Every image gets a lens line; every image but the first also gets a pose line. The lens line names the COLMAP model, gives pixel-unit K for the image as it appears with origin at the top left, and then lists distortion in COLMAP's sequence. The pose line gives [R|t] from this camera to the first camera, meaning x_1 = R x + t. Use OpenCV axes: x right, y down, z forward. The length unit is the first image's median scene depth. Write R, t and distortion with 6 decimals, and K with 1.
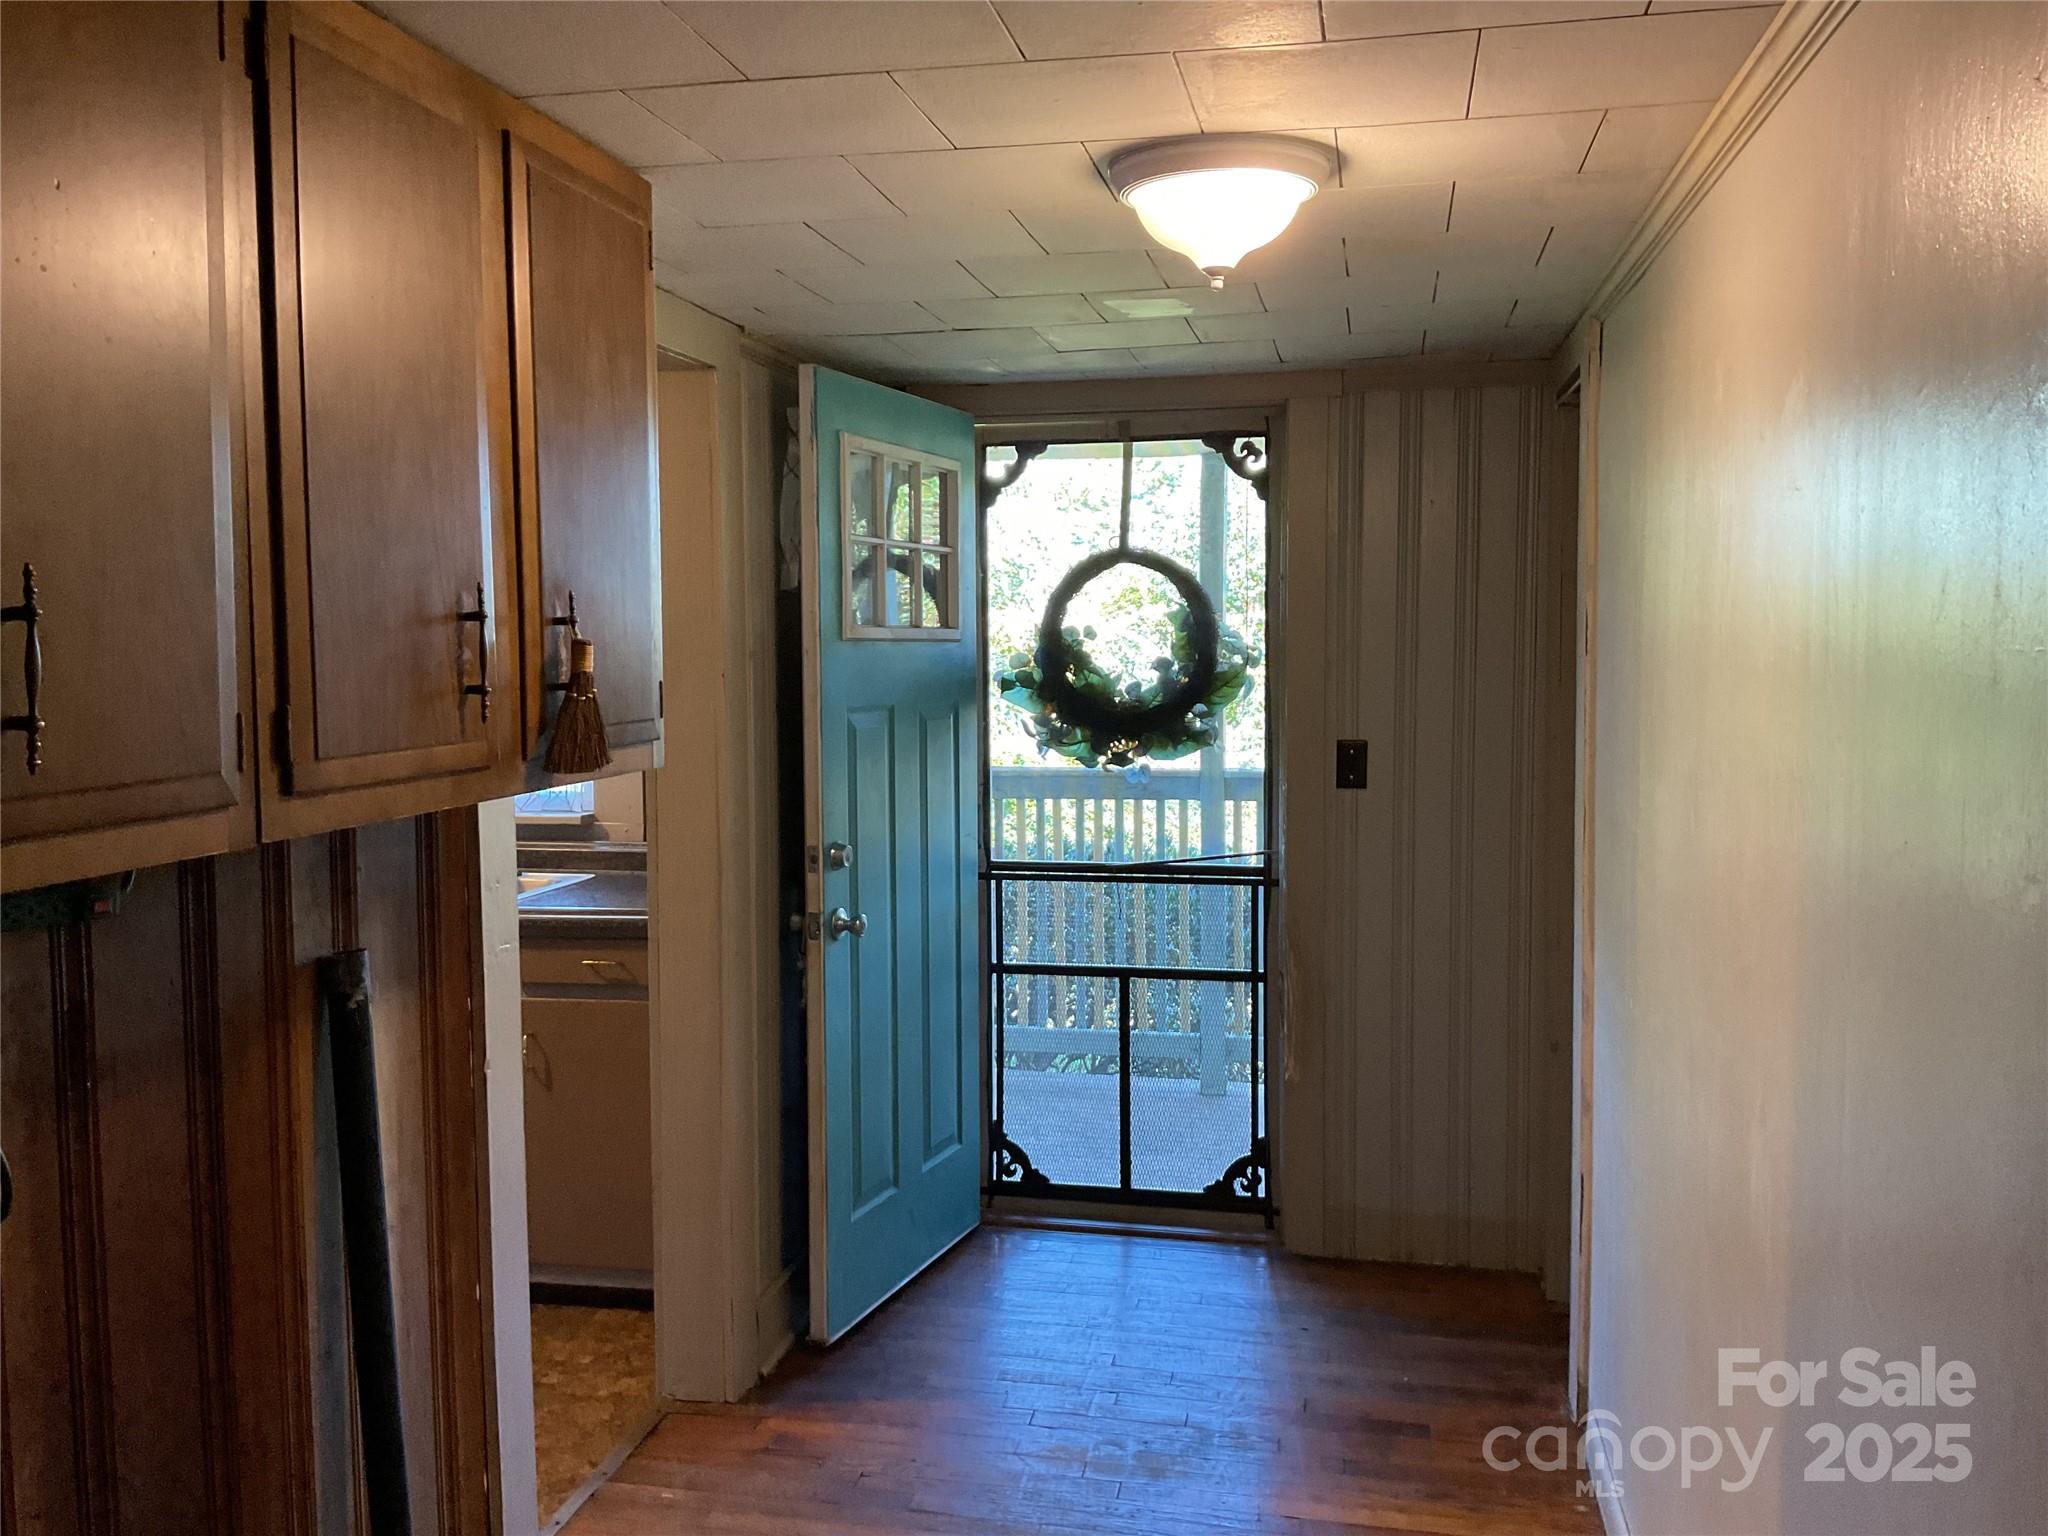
lens RADIAL K [[1694.9, 0, 1010.2], [0, 1694.9, 758.1], [0, 0, 1]] dist [0.082034, -0.135720]
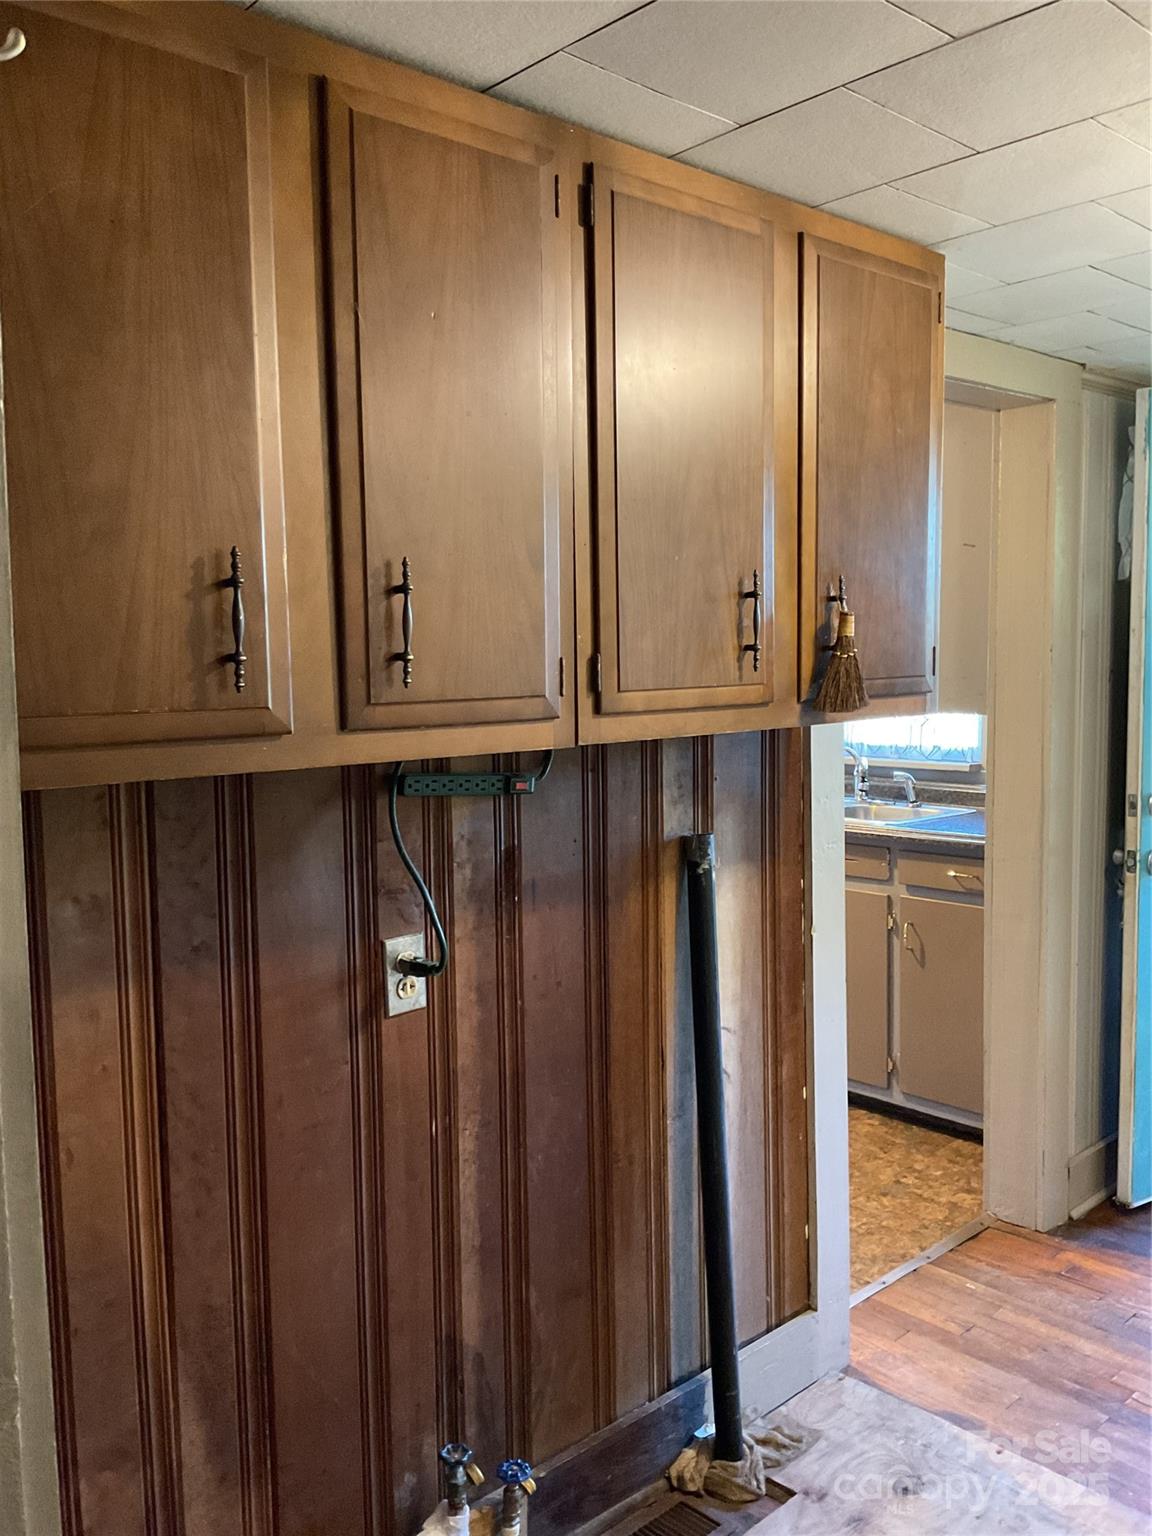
lens RADIAL K [[1271.2, 0, 567.8], [0, 1271.2, 757.0], [0, 0, 1]] dist [0.082034, -0.135720]
pose [[0.822177, 0.045740, -0.567392, 0.122095], [-0.032767, 0.998917, 0.033045, 0.015336], [0.568289, -0.008577, 0.822785, 0.050740]]
